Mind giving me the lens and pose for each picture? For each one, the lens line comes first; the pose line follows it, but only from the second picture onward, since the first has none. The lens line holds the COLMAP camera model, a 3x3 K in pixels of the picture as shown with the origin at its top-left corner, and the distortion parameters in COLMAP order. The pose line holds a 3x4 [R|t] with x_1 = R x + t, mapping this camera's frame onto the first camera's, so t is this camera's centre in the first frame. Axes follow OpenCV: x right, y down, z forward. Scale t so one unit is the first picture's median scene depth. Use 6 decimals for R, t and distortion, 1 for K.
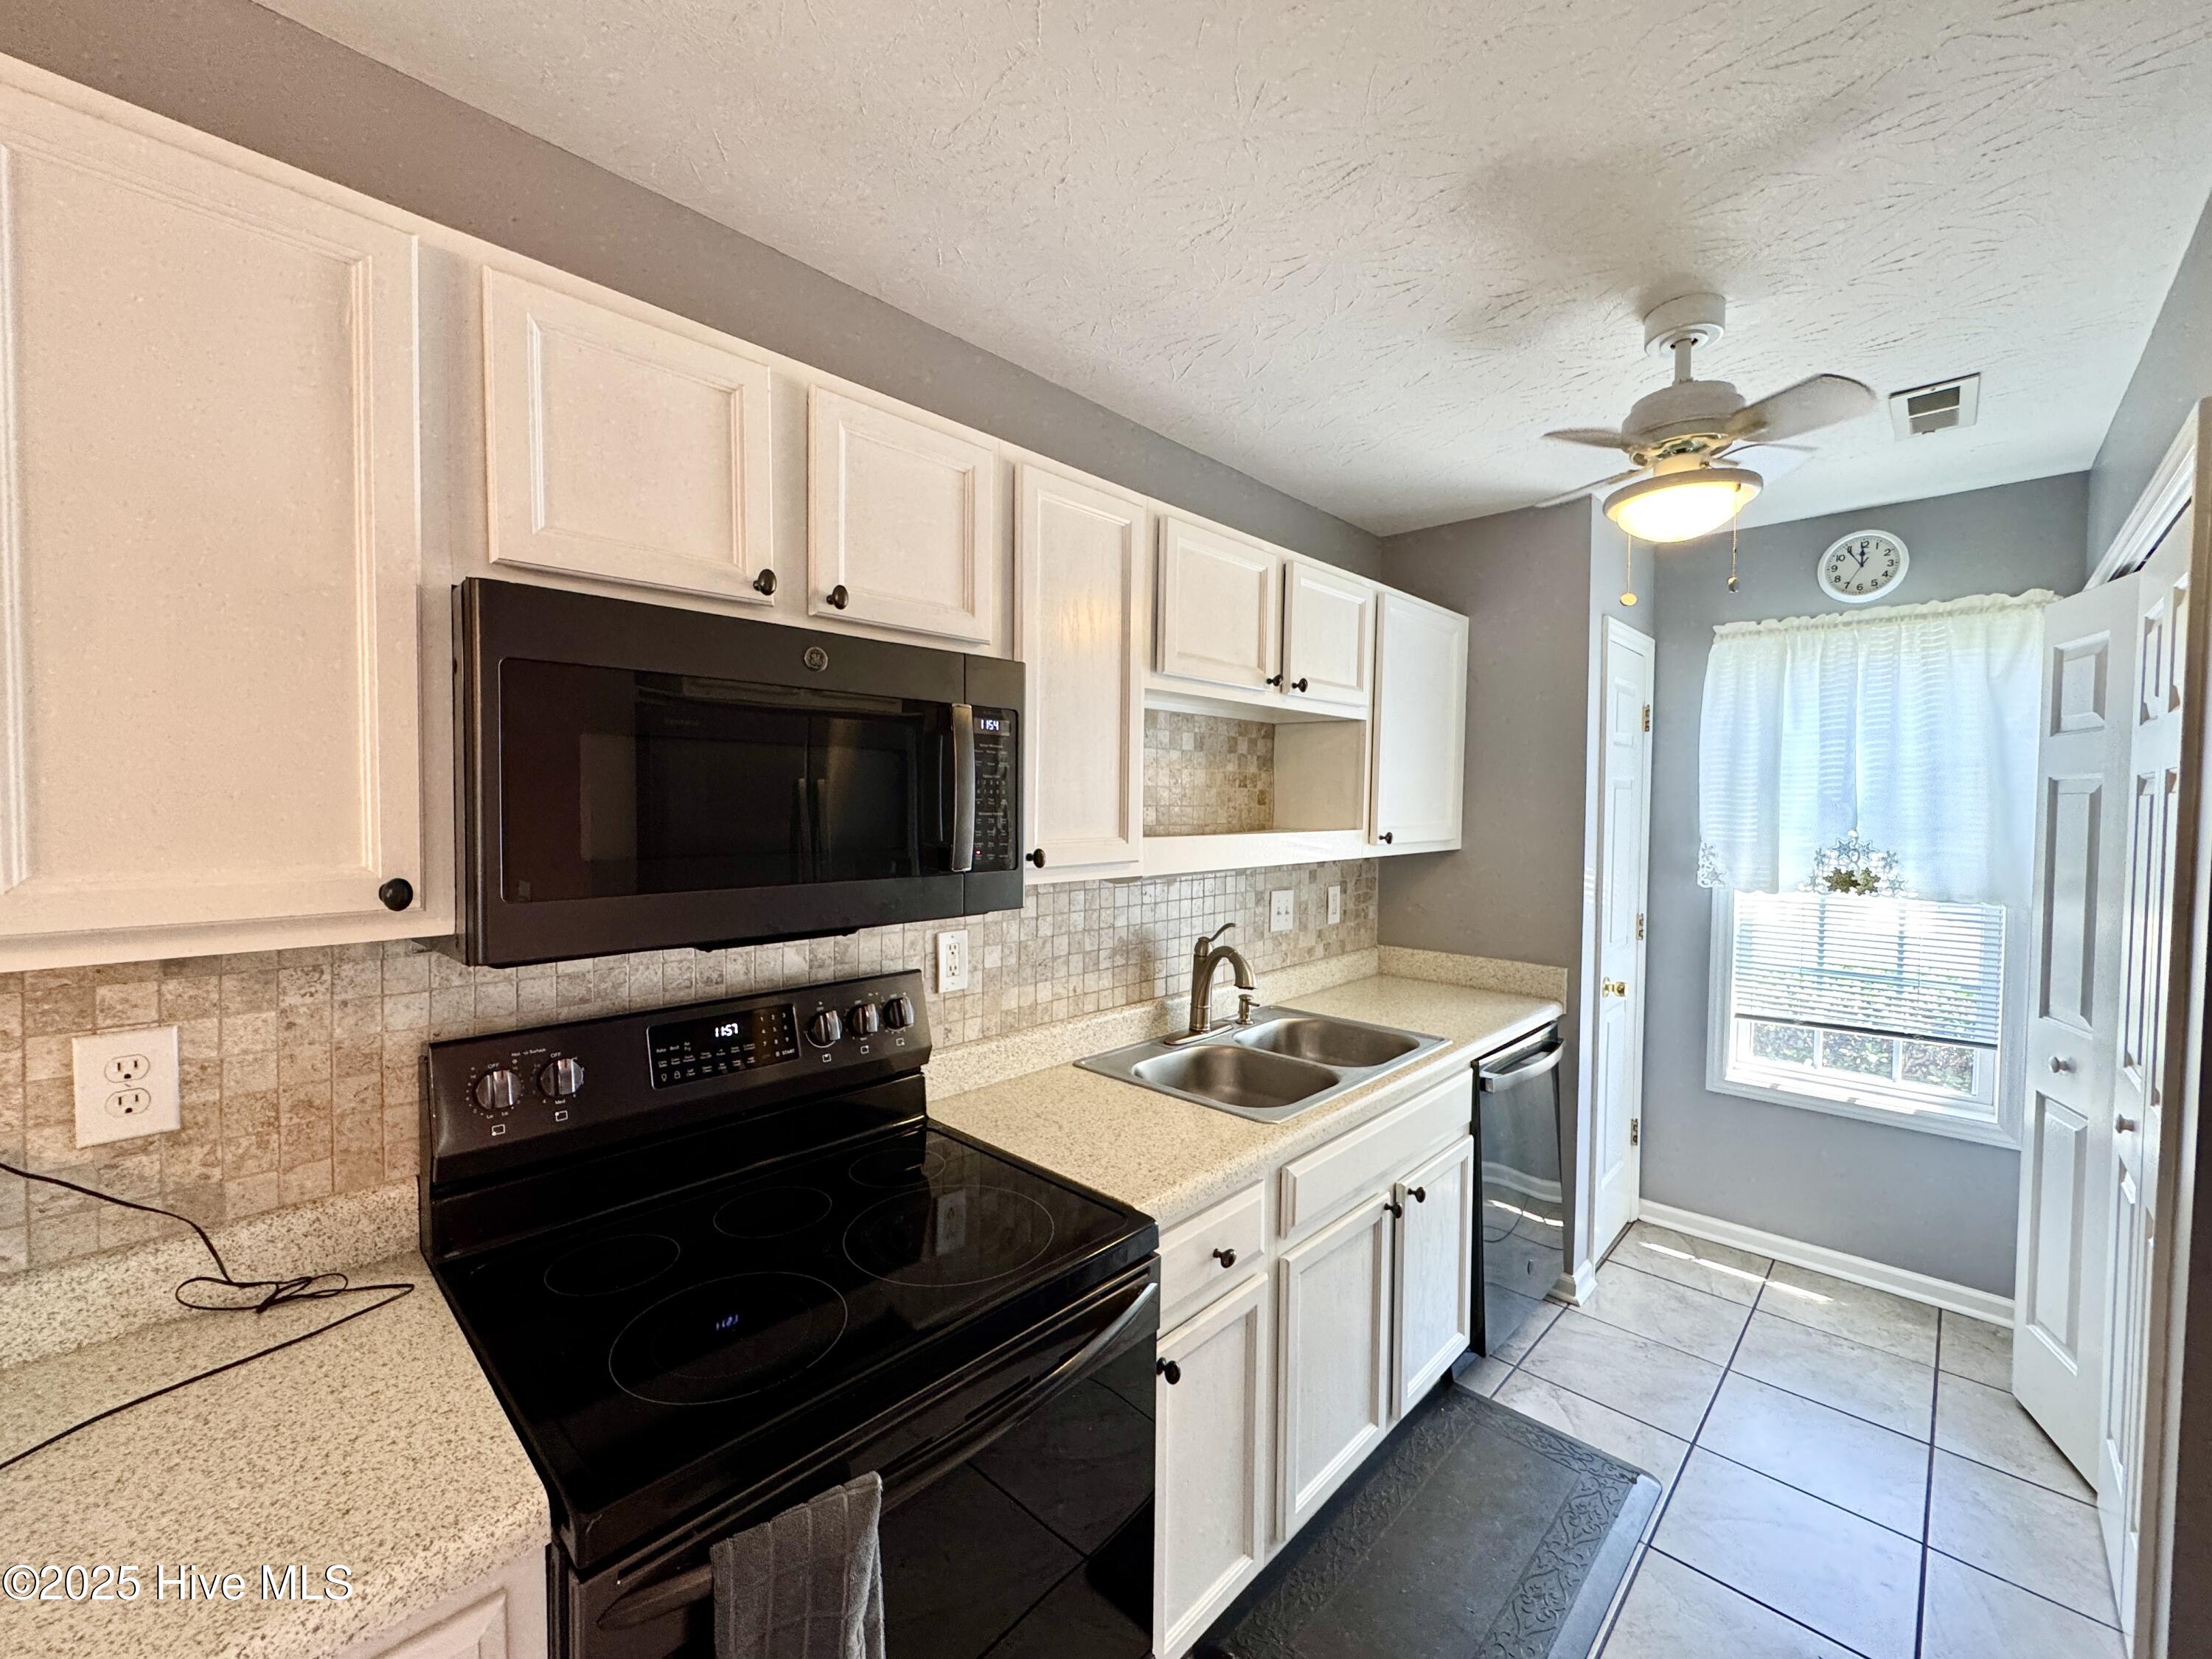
lens RADIAL K [[886.4, 0, 1106.0], [0, 886.4, 829.5], [0, 0, 1]] dist [-0.000236, -0.000040]
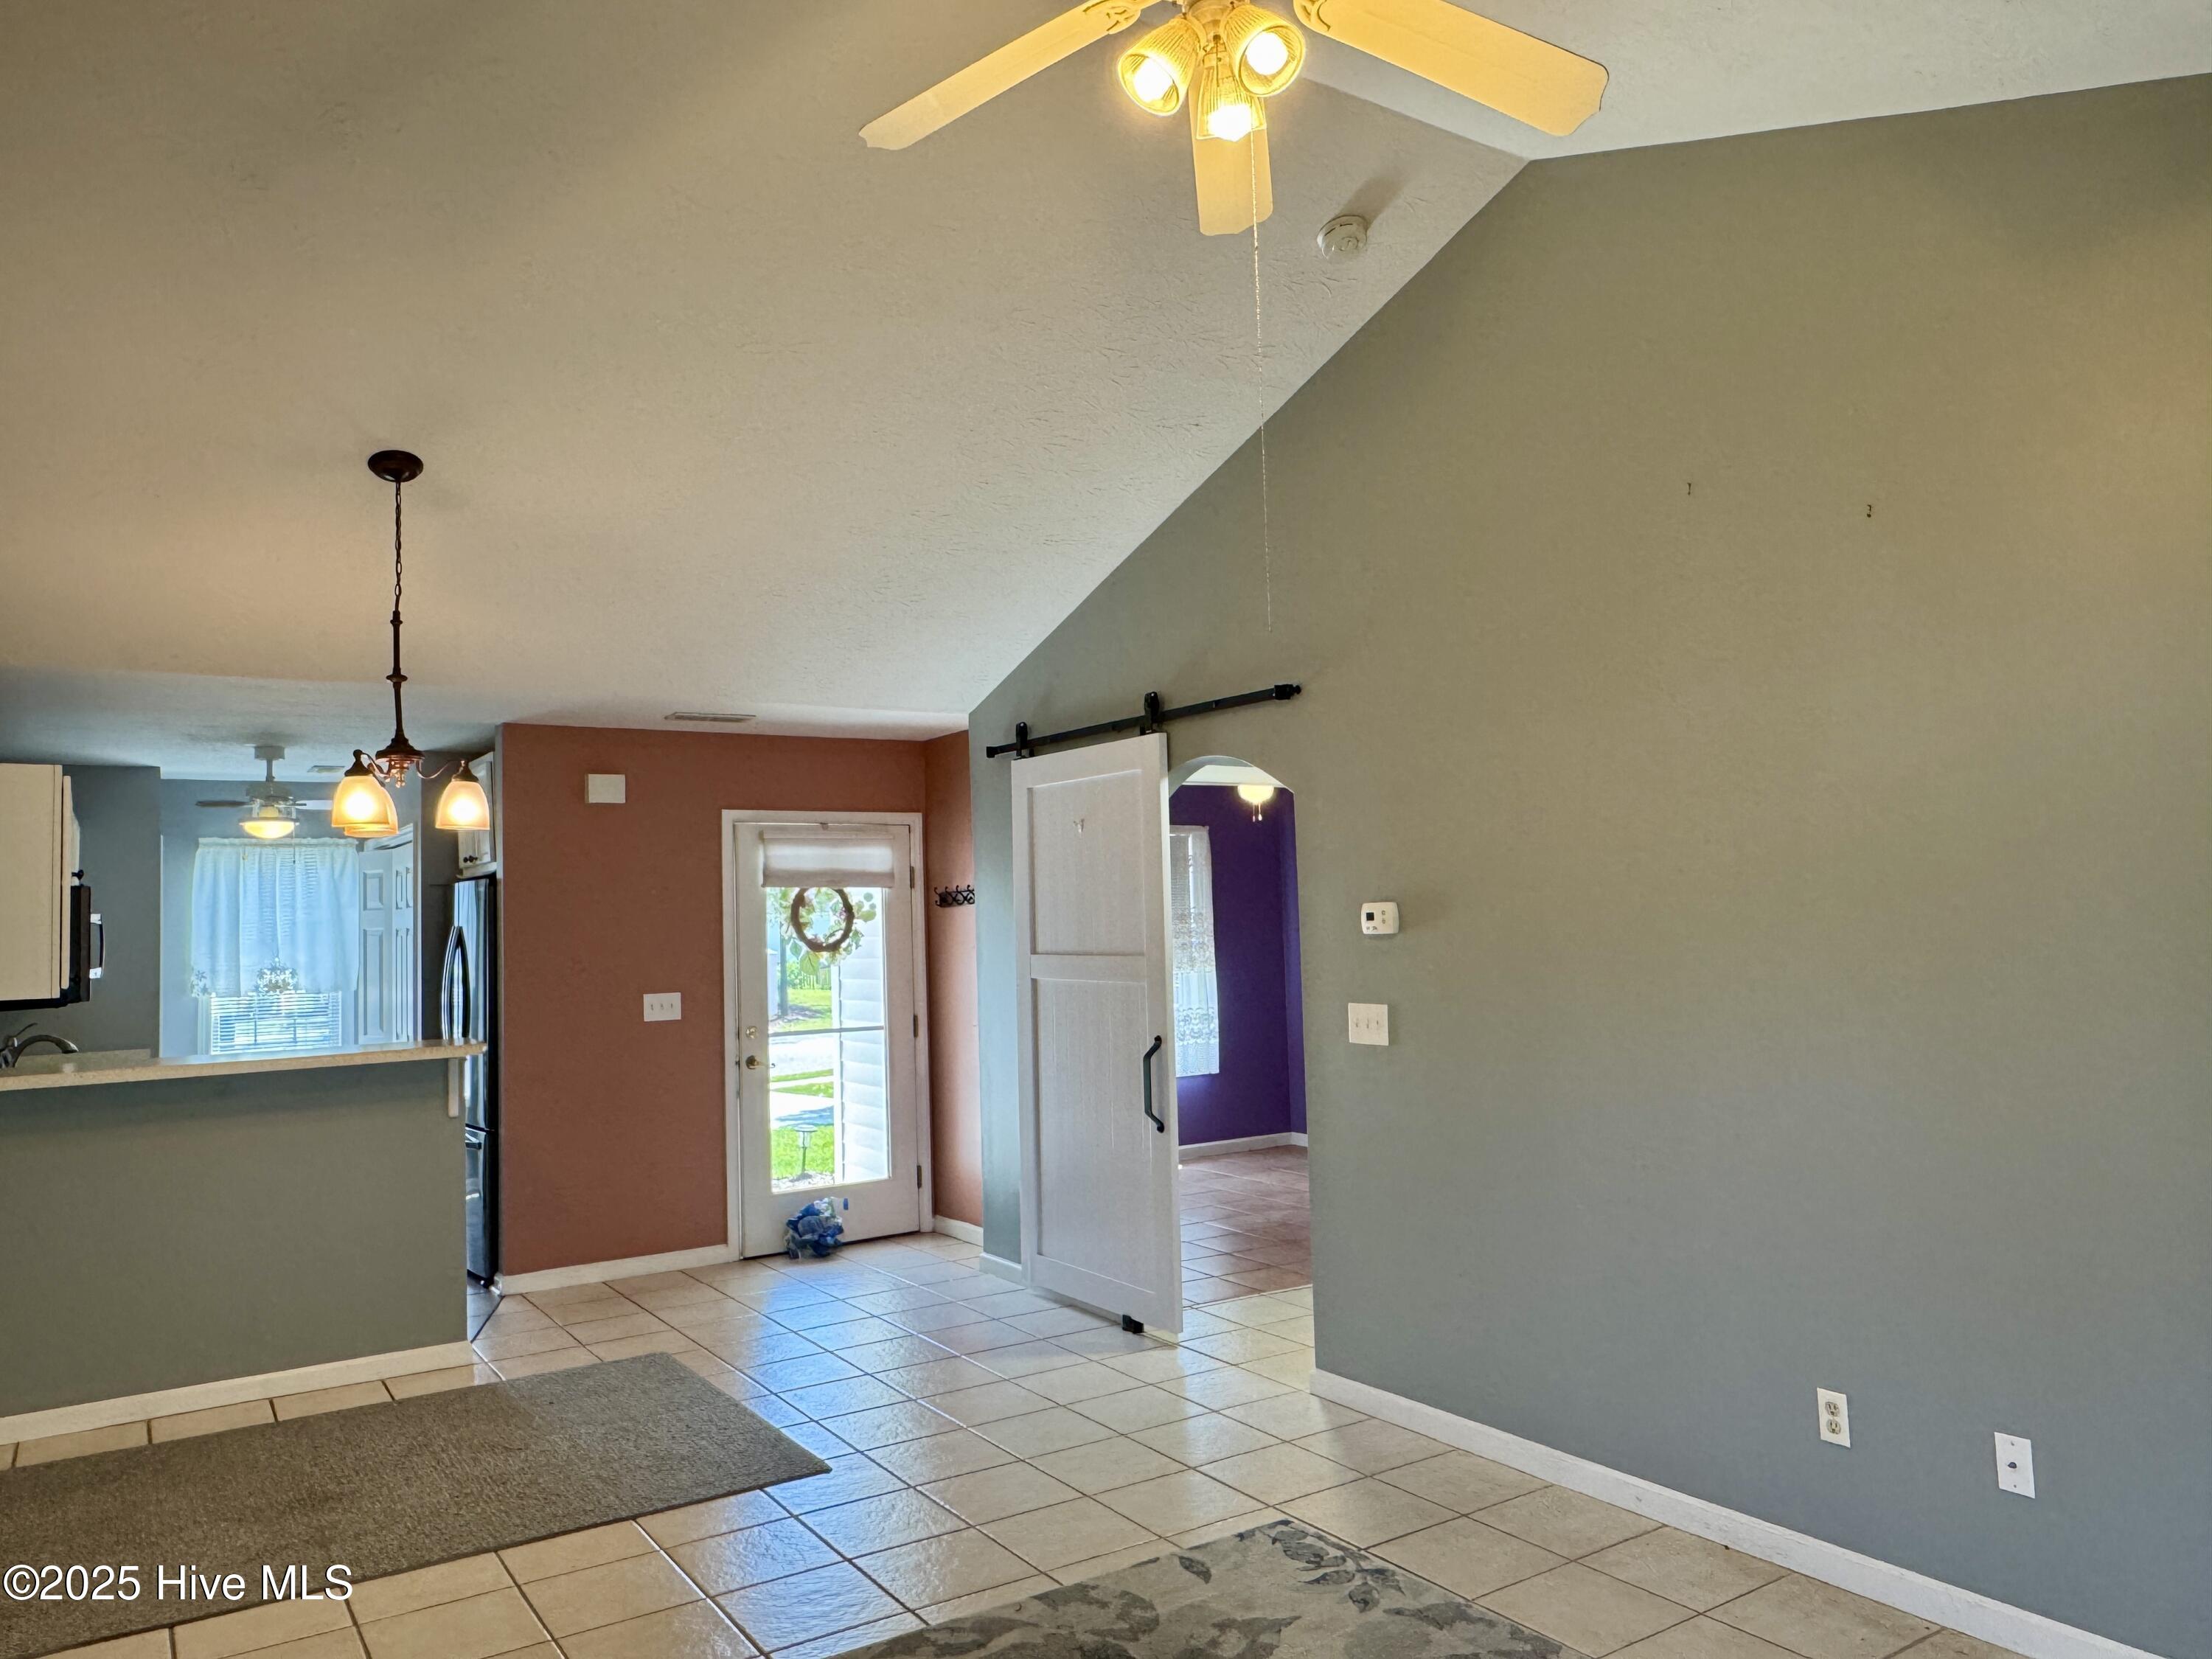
lens RADIAL K [[1529.5, 0, 1098.9], [0, 1529.5, 825.4], [0, 0, 1]] dist [-0.001764, 0.001642]
pose [[0.228635, 0.045939, 0.972428, -1.846219], [0.064918, 0.995943, -0.062313, 0.034761], [-0.971345, 0.077375, 0.224725, -1.374388]]
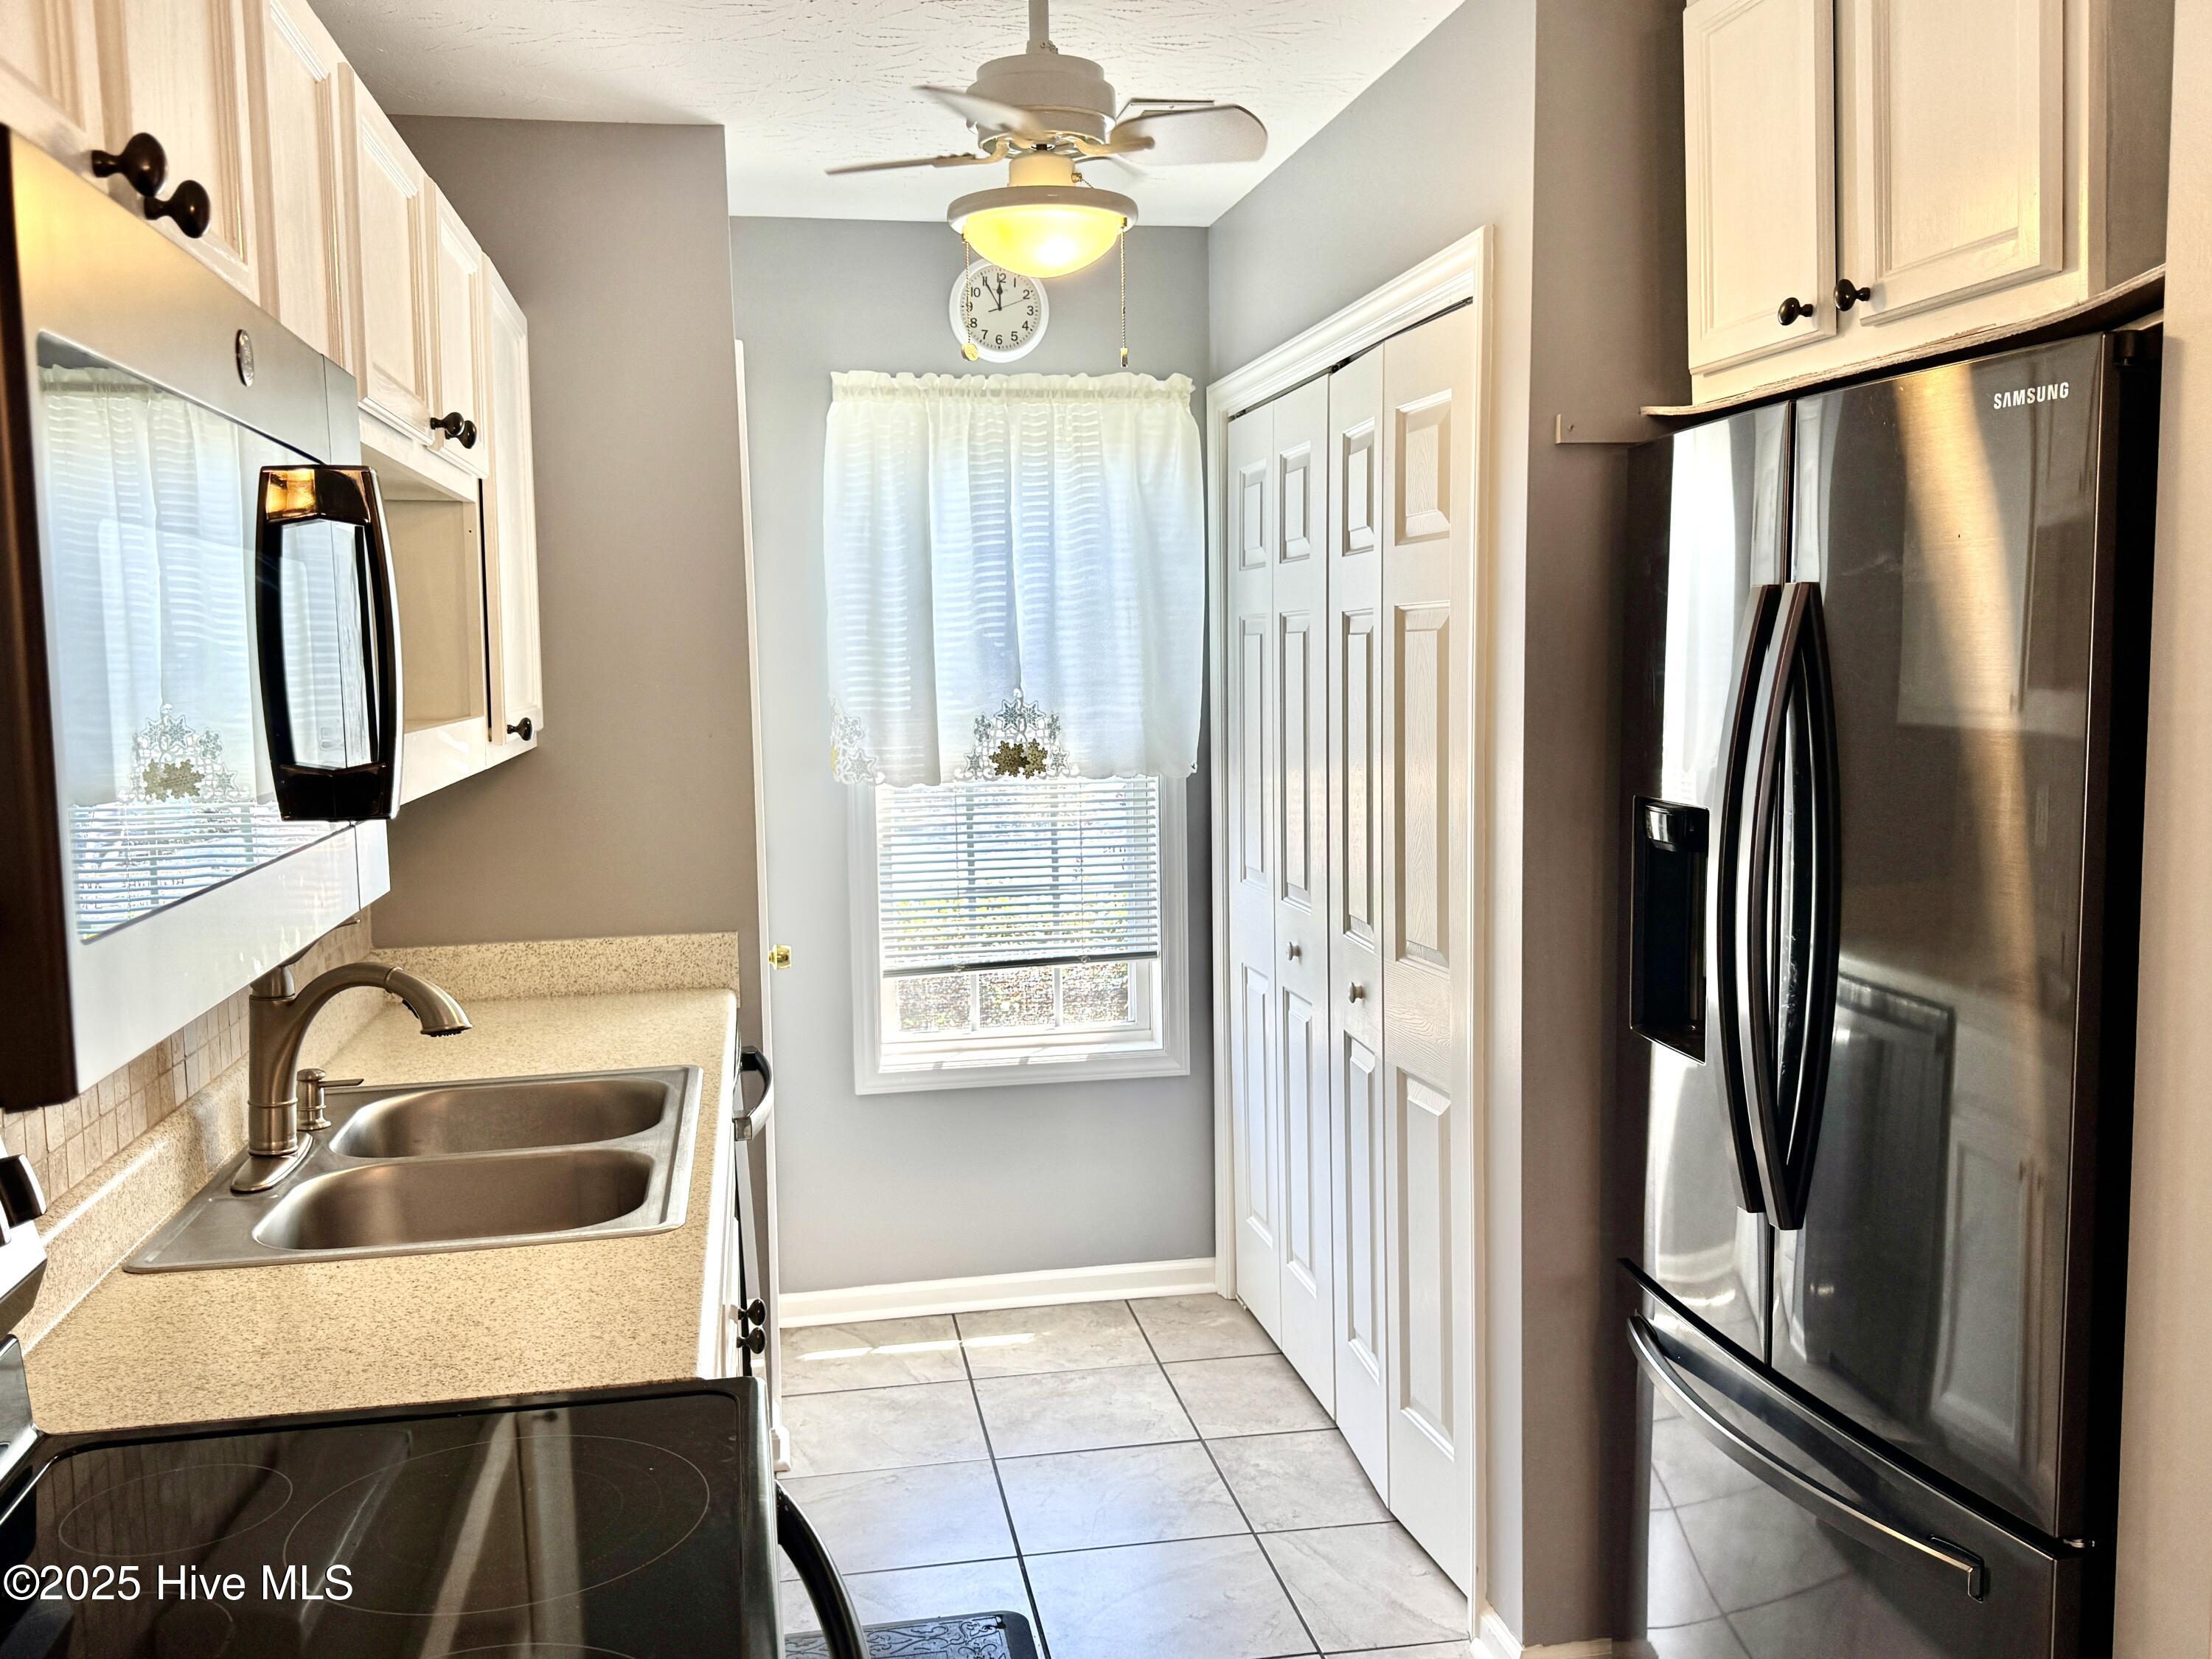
lens RADIAL K [[1911.5, 0, 1106.3], [0, 1911.5, 843.2], [0, 0, 1]] dist [0.142410, -0.000587]
pose [[0.584606, -0.099517, 0.805191, -0.380397], [0.047317, 0.994941, 0.088616, -0.008082], [-0.809937, -0.013706, 0.586357, 0.028142]]
